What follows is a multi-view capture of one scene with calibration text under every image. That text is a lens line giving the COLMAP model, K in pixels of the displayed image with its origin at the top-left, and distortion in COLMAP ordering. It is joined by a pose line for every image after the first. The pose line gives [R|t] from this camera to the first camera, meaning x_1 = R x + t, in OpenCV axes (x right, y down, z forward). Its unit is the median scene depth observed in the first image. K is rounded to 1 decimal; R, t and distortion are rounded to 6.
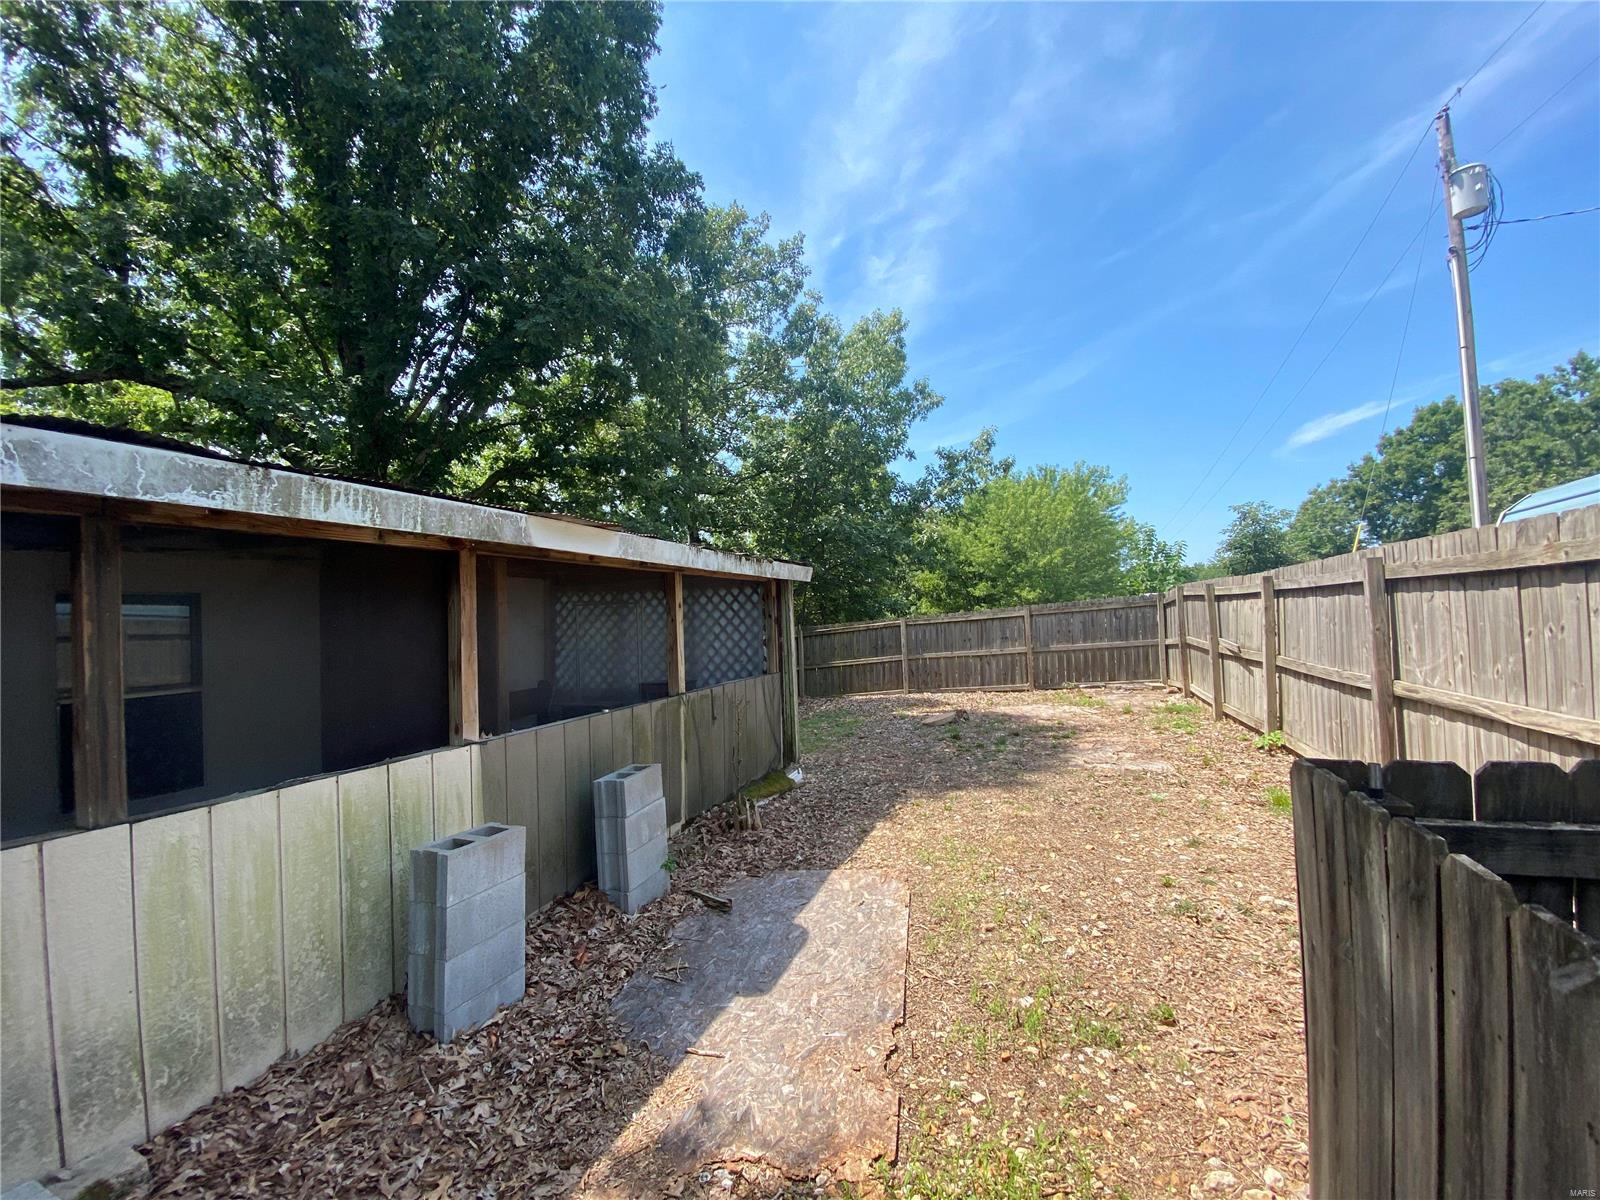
lens RADIAL K [[644.0, 0, 790.1], [0, 644.0, 598.4], [0, 0, 1]] dist [0.008033, -0.014136]
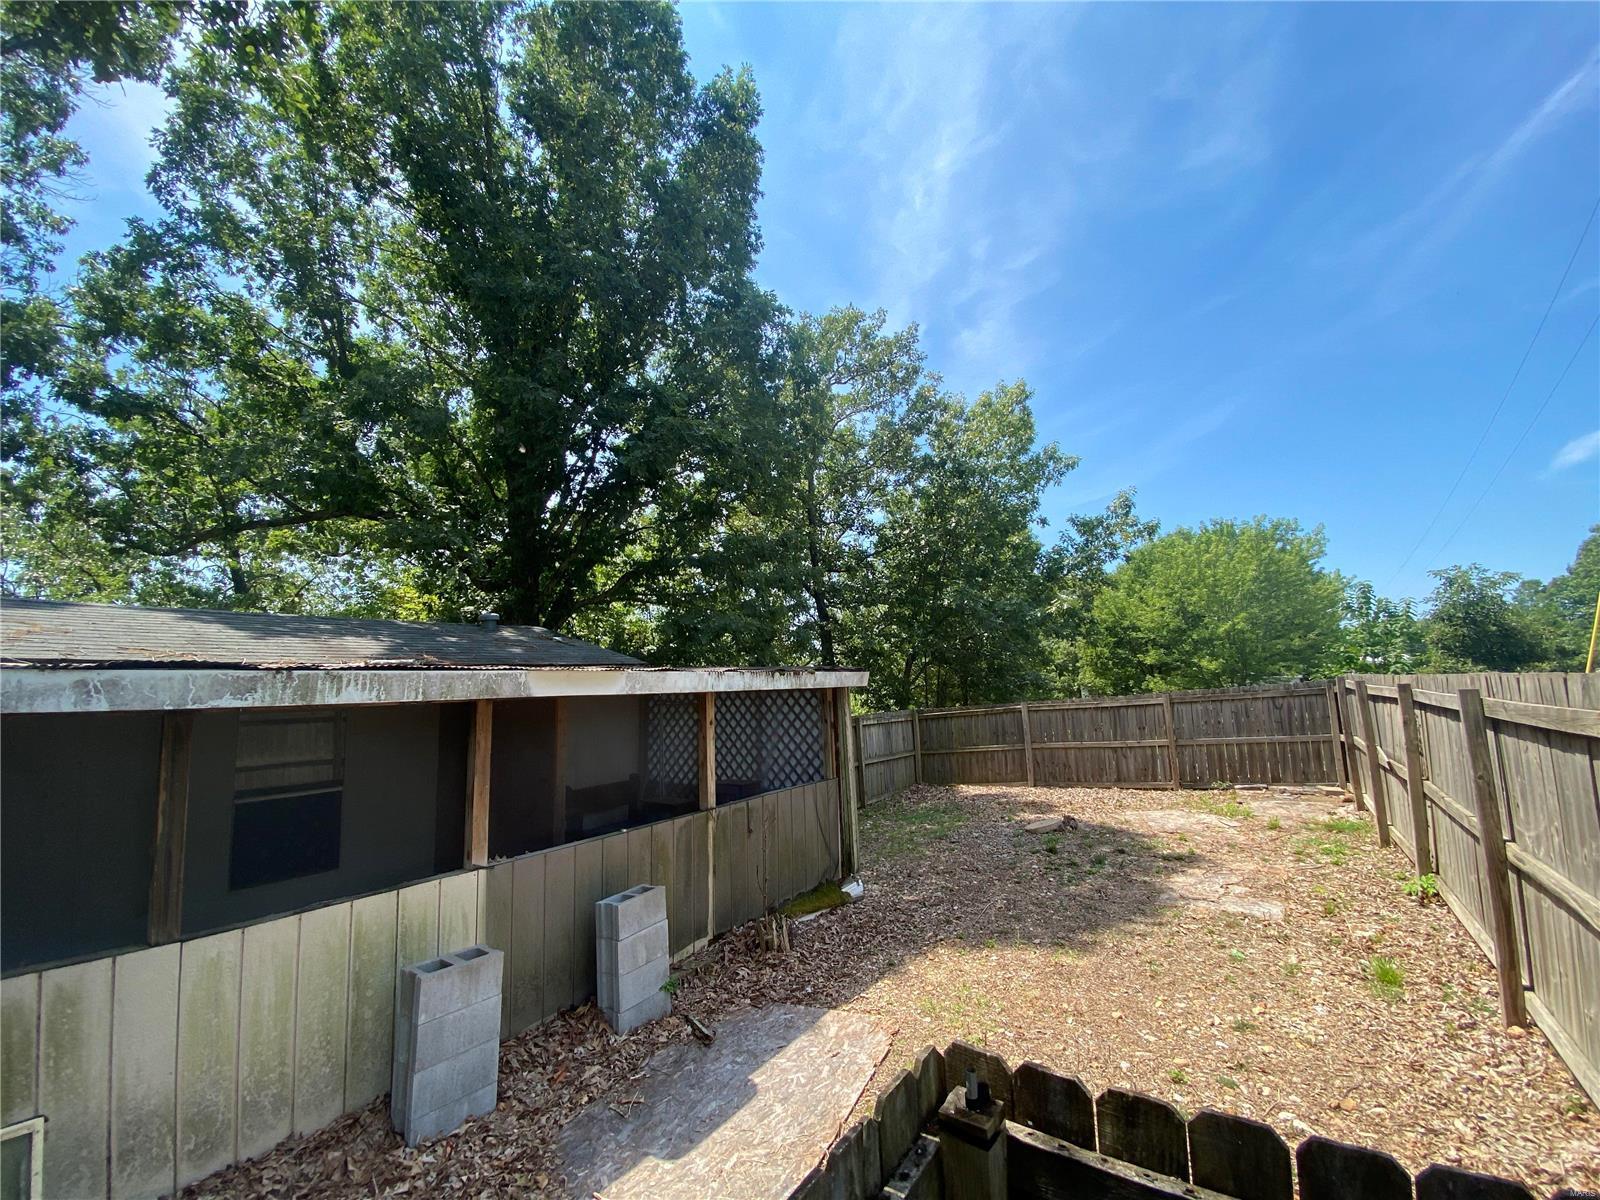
lens RADIAL K [[644.0, 0, 794.8], [0, 644.0, 598.7], [0, 0, 1]] dist [0.008033, -0.014136]
pose [[0.969357, -0.030985, -0.243694, 0.238296], [0.007675, 0.995349, -0.096027, -0.095896], [0.245536, 0.091214, 0.965087, -0.020746]]
